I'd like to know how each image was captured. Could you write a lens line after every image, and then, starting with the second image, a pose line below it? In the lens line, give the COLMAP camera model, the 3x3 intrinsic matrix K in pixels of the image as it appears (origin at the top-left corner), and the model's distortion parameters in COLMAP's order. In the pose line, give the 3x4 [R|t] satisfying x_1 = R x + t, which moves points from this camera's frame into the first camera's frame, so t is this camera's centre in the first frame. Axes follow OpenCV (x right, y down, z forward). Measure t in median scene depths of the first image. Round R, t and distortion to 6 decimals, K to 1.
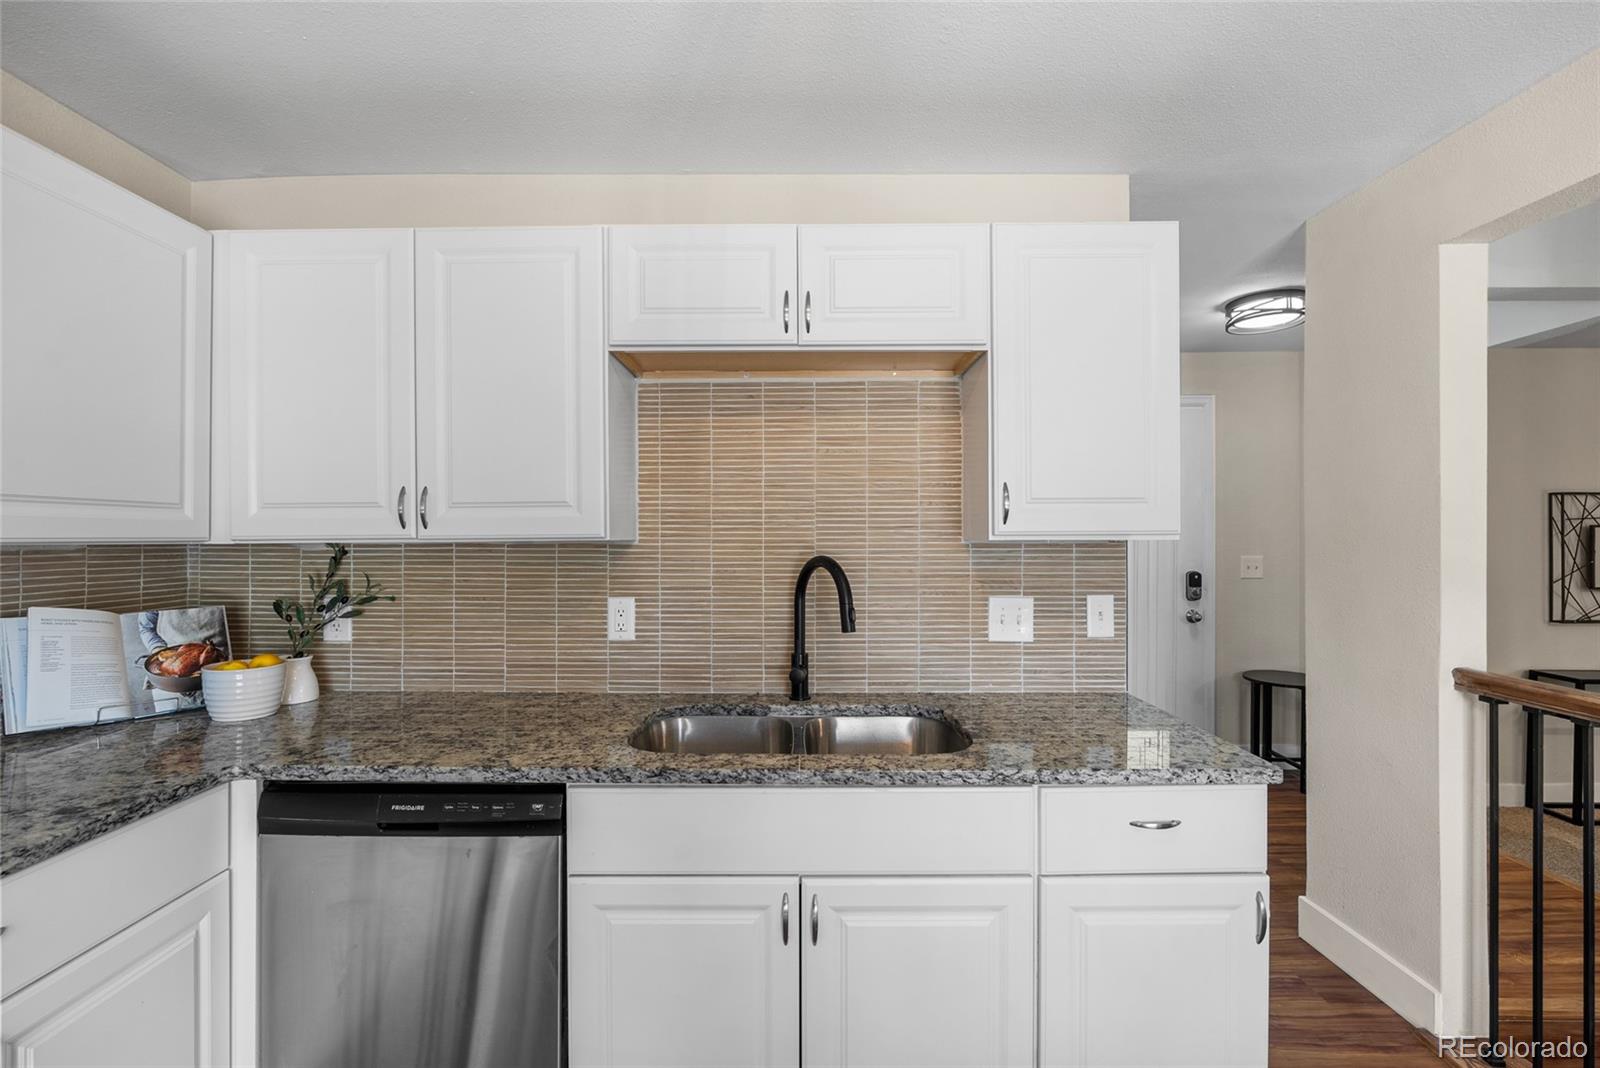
lens RADIAL K [[709.5, 0, 800.1], [0, 709.5, 534.7], [0, 0, 1]] dist [-0.006830, 0.001735]
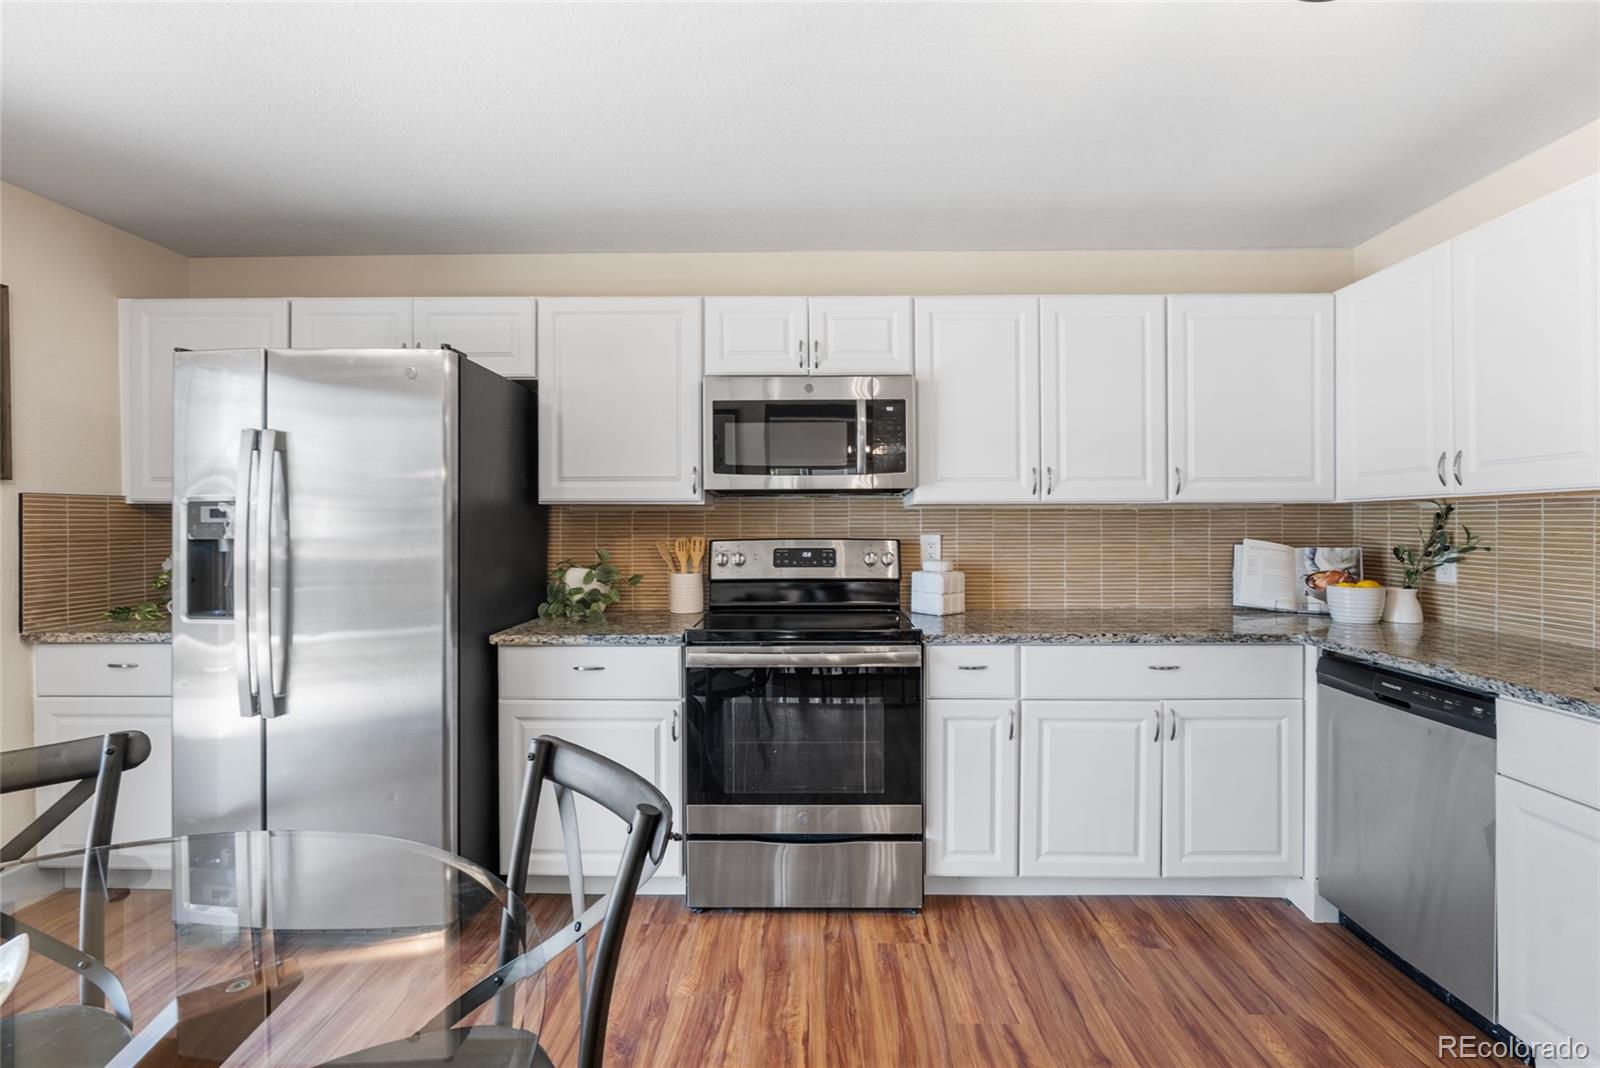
lens RADIAL K [[709.5, 0, 803.8], [0, 709.5, 523.7], [0, 0, 1]] dist [-0.006830, 0.001735]
pose [[-0.018140, 0.002024, -0.999833, 0.665540], [0.009014, 0.999958, 0.001861, 0.042366], [0.999795, -0.008979, -0.018157, -0.097273]]
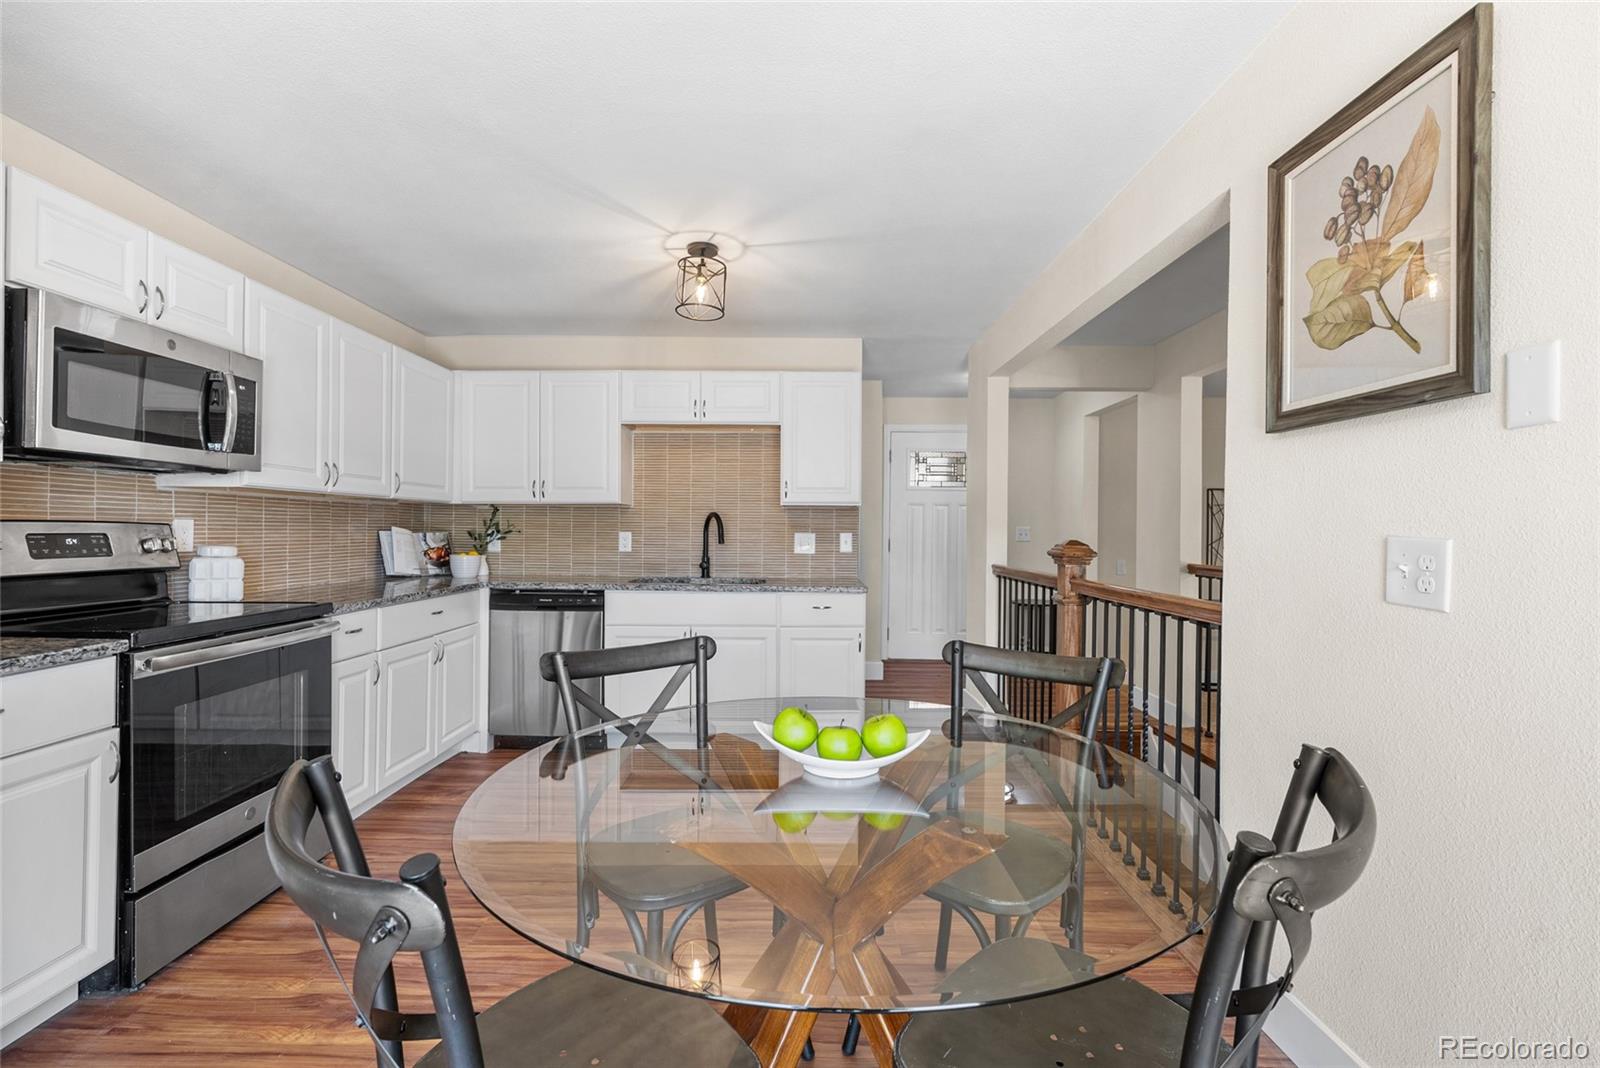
lens RADIAL K [[709.5, 0, 798.6], [0, 709.5, 527.7], [0, 0, 1]] dist [-0.006830, 0.001735]
pose [[0.999940, 0.009633, -0.005287, 0.328799], [-0.009627, 0.999953, 0.001254, 0.077321], [0.005299, -0.001203, 0.999985, -1.324476]]
